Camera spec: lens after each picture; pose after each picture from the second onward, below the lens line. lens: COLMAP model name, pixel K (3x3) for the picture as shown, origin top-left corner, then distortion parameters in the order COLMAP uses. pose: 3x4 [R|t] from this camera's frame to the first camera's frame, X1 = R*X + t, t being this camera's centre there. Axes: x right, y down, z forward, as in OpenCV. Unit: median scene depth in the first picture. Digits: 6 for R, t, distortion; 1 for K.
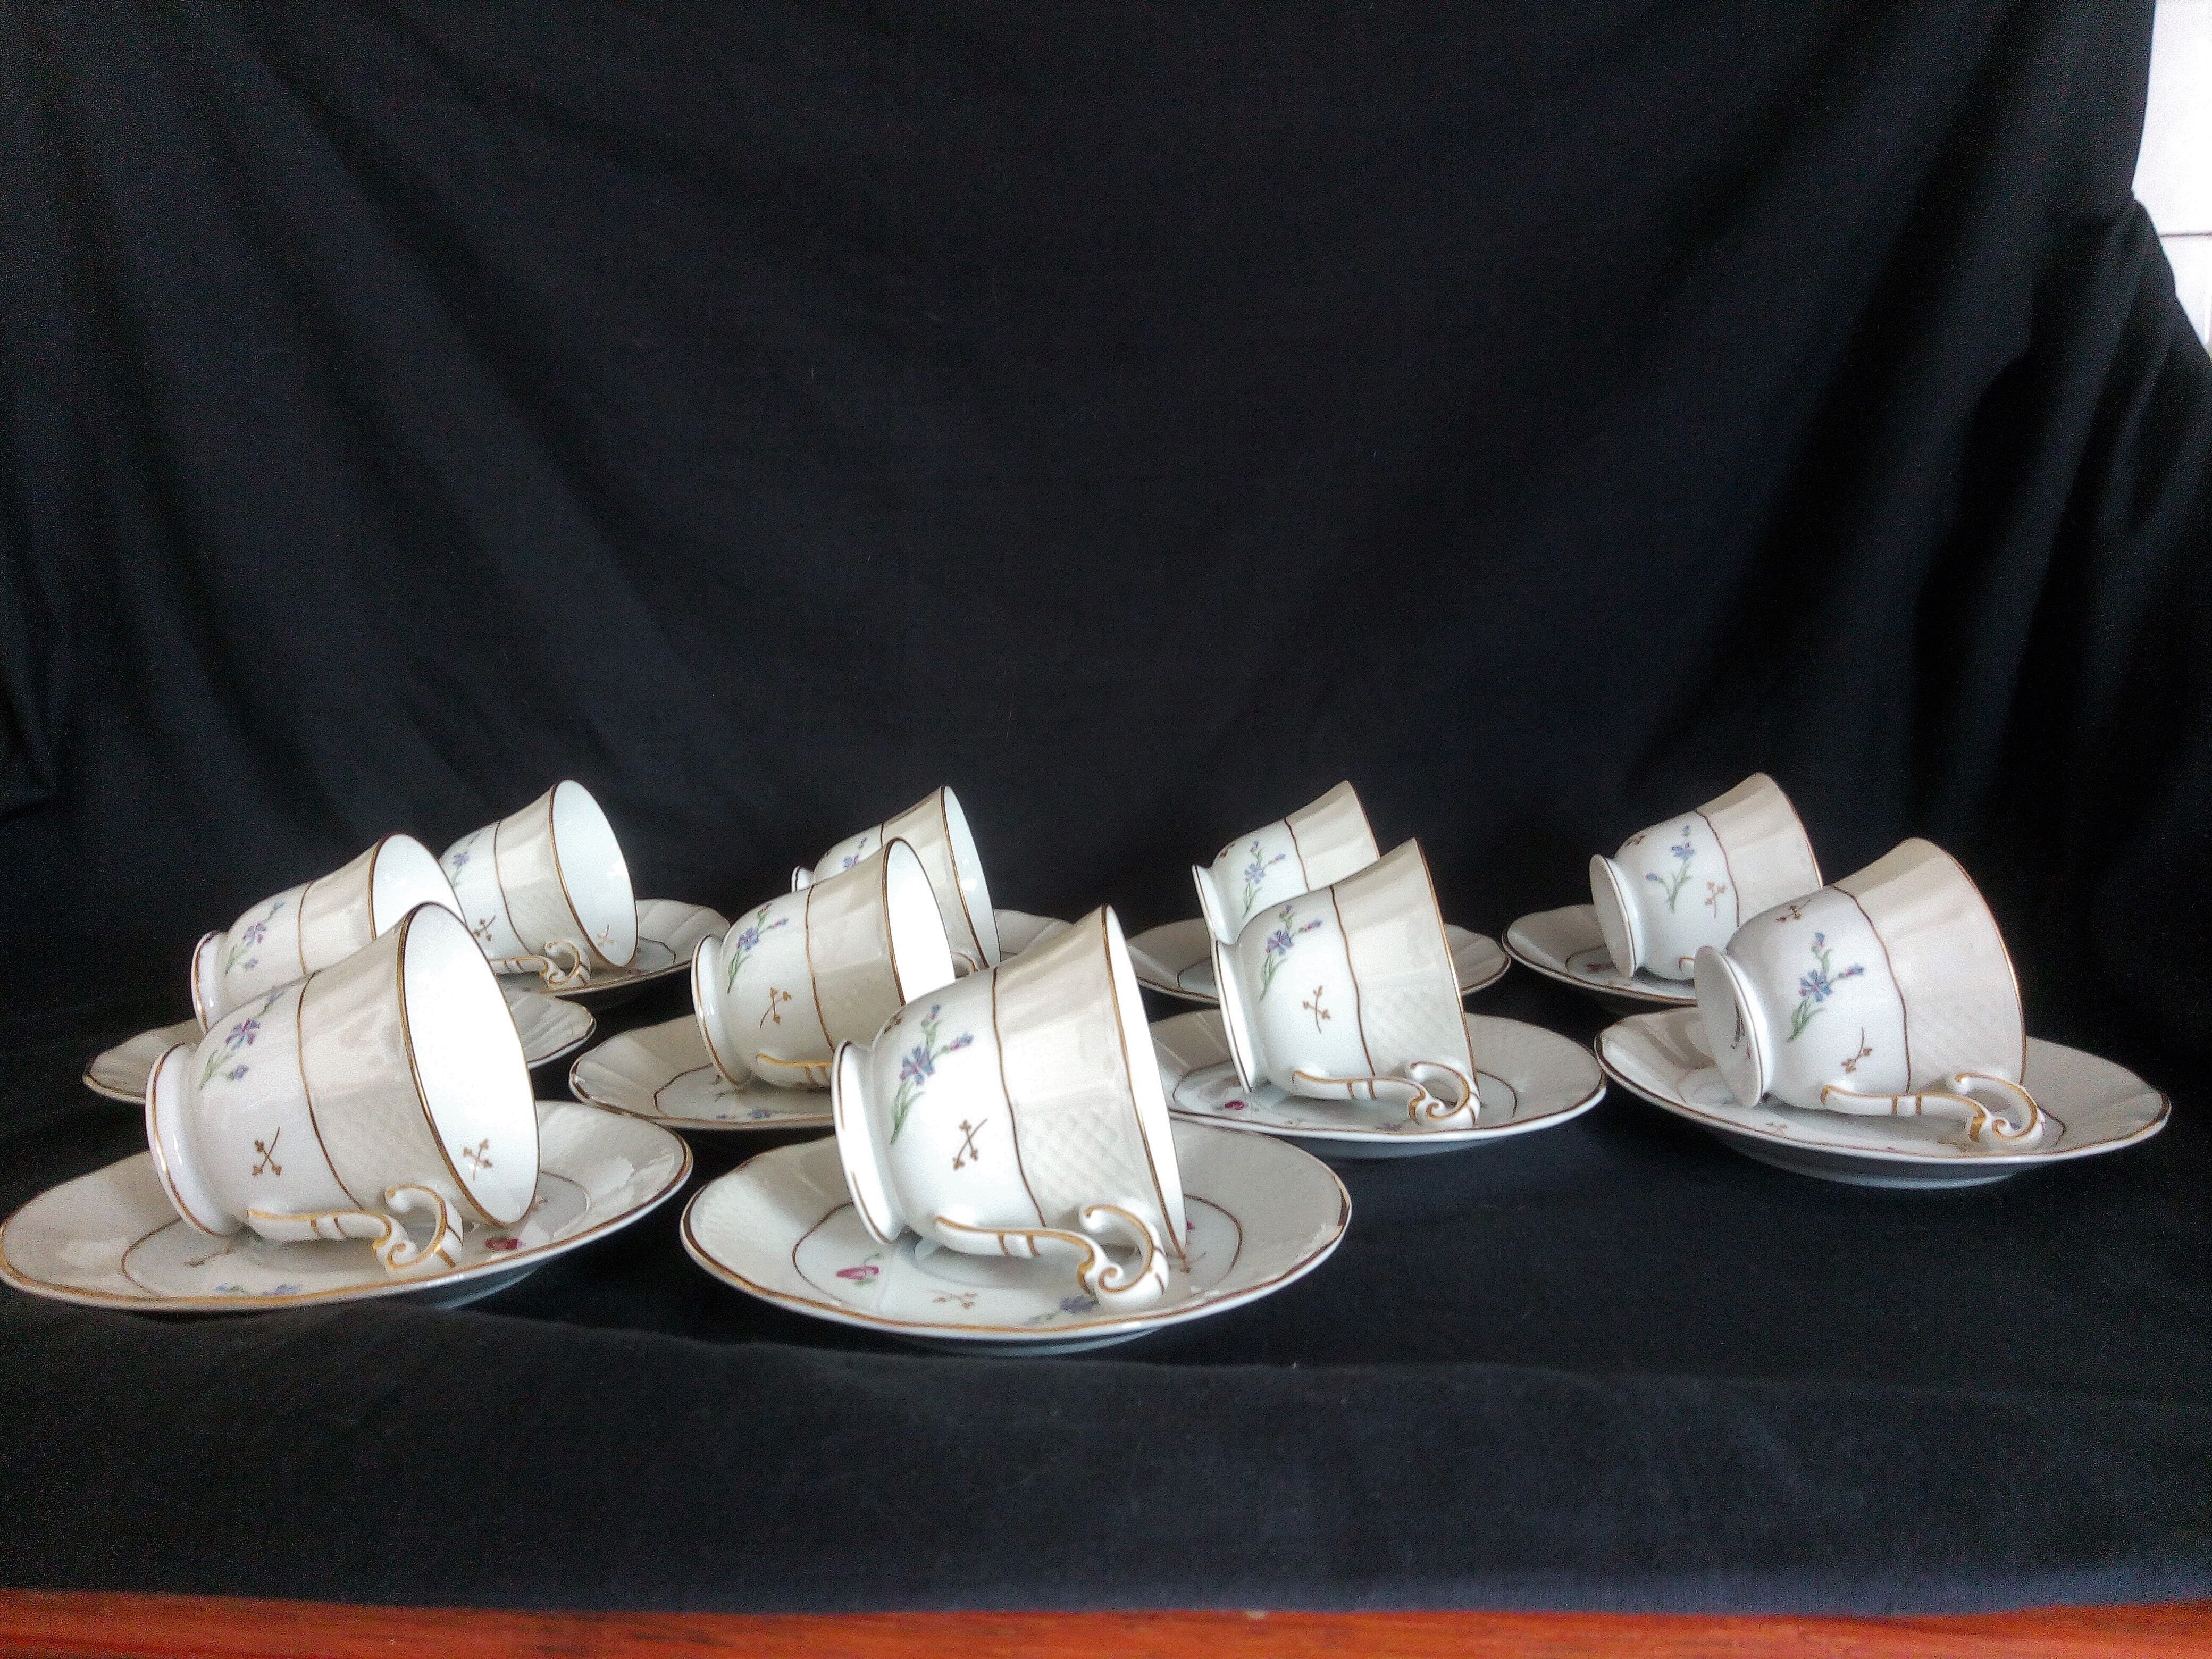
lens RADIAL K [[1718.2, 0, 1102.8], [0, 1718.2, 827.4], [0, 0, 1]] dist [0.006307, -0.016551]
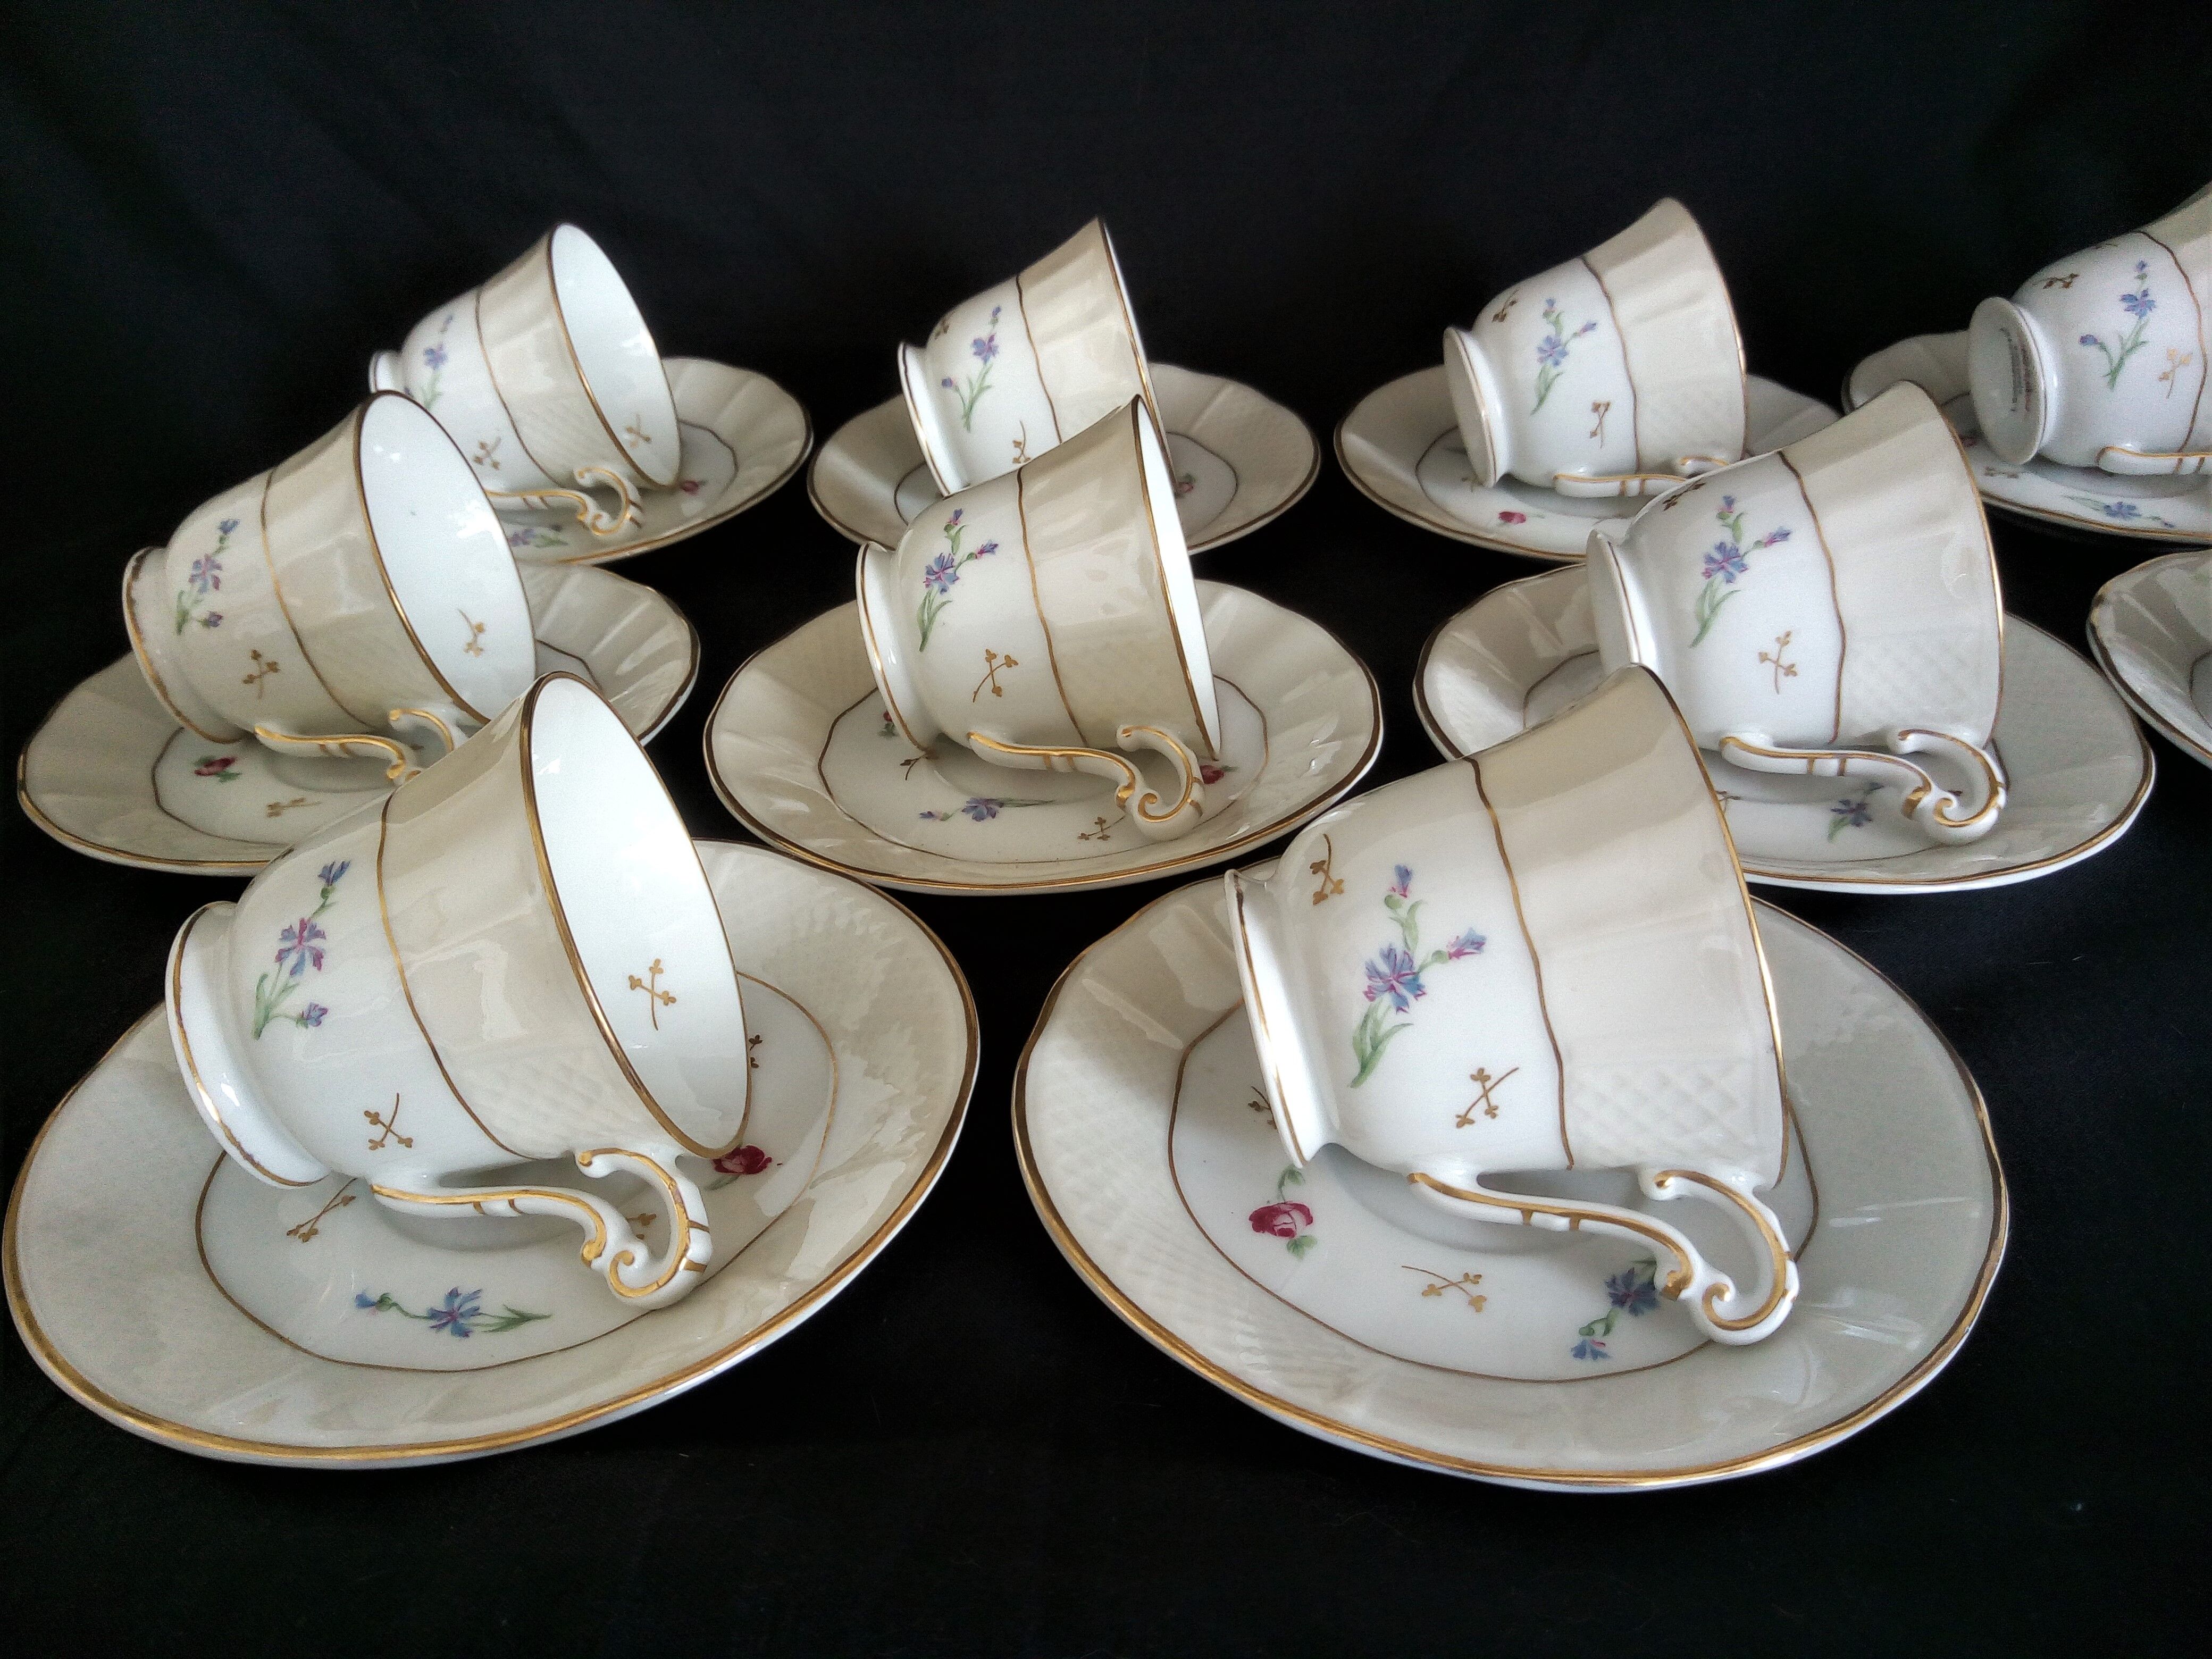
lens RADIAL K [[1727.8, 0, 1099.7], [0, 1727.8, 829.4], [0, 0, 1]] dist [0.022826, -0.067338]
pose [[0.998083, -0.051971, 0.033602, -0.186927], [0.032395, 0.901360, 0.431856, -0.153314], [-0.052732, -0.429940, 0.901316, 0.355028]]
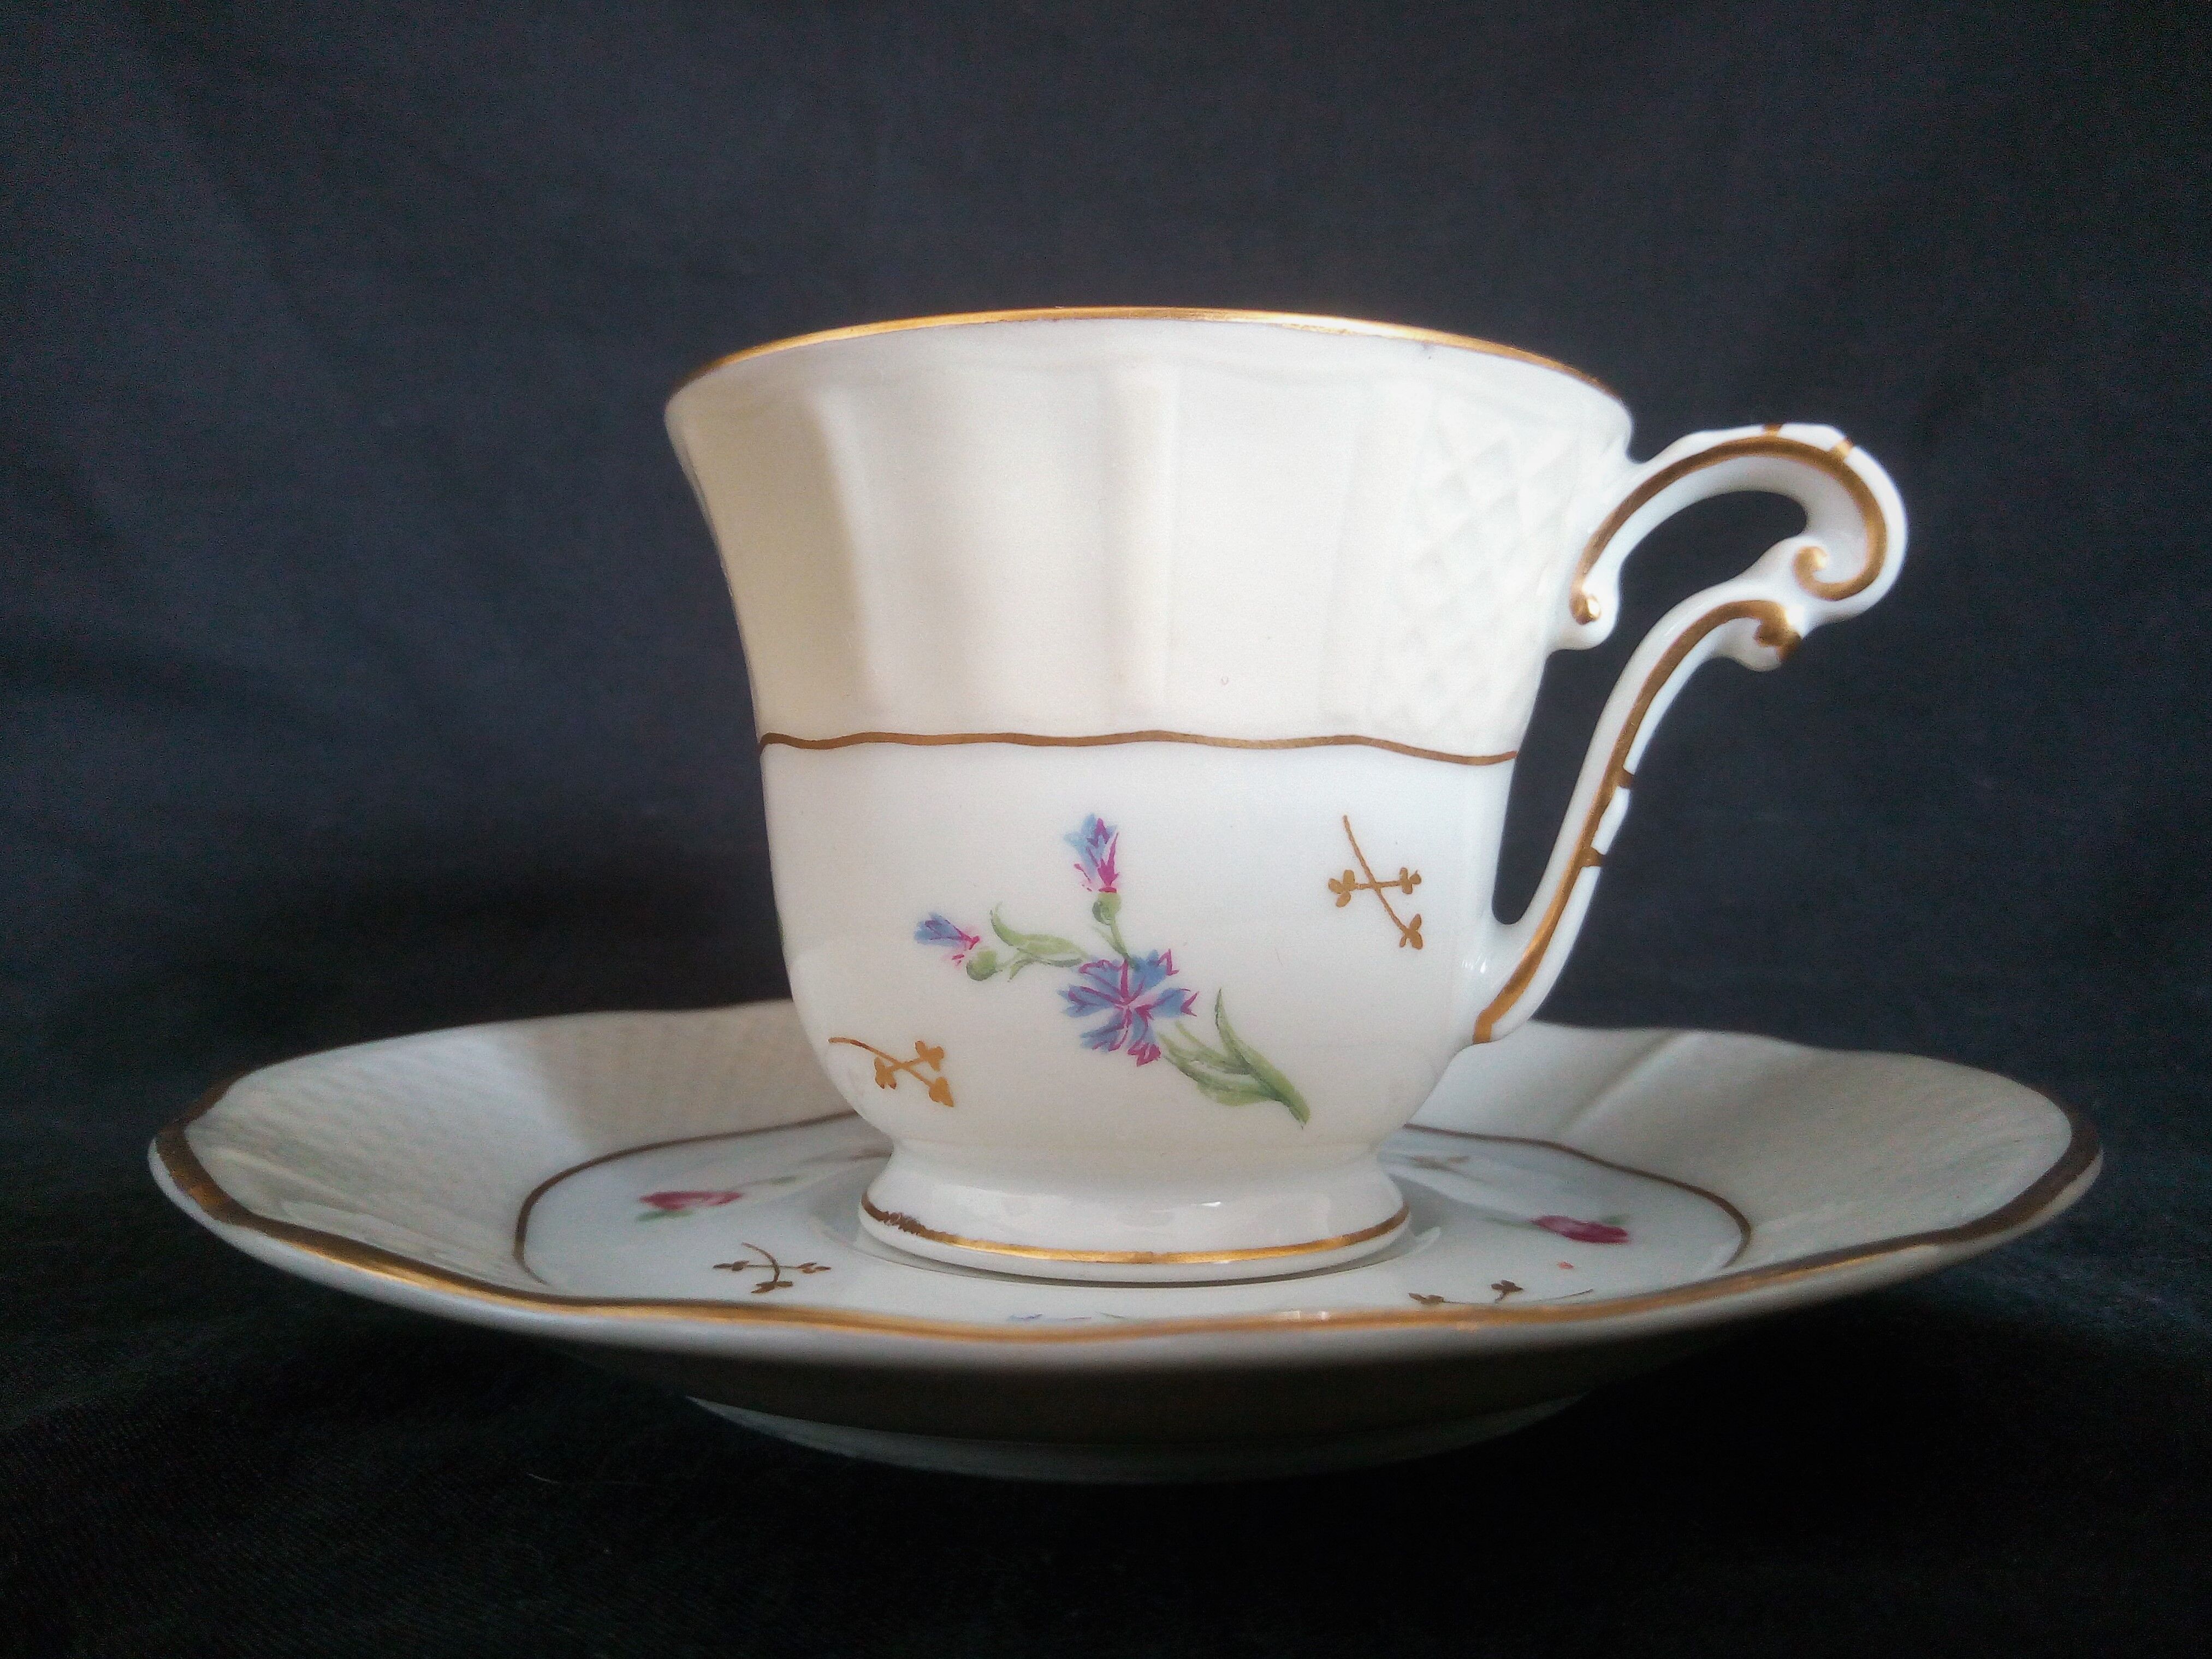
lens RADIAL K [[1975.3, 0, 1074.2], [0, 1975.3, 832.1], [0, 0, 1]] dist [0.004933, -0.003270]
pose [[0.173199, -0.968159, 0.180748, -0.115809], [0.826116, 0.242729, 0.508542, -0.055962], [-0.536222, 0.061240, 0.841852, 0.541414]]
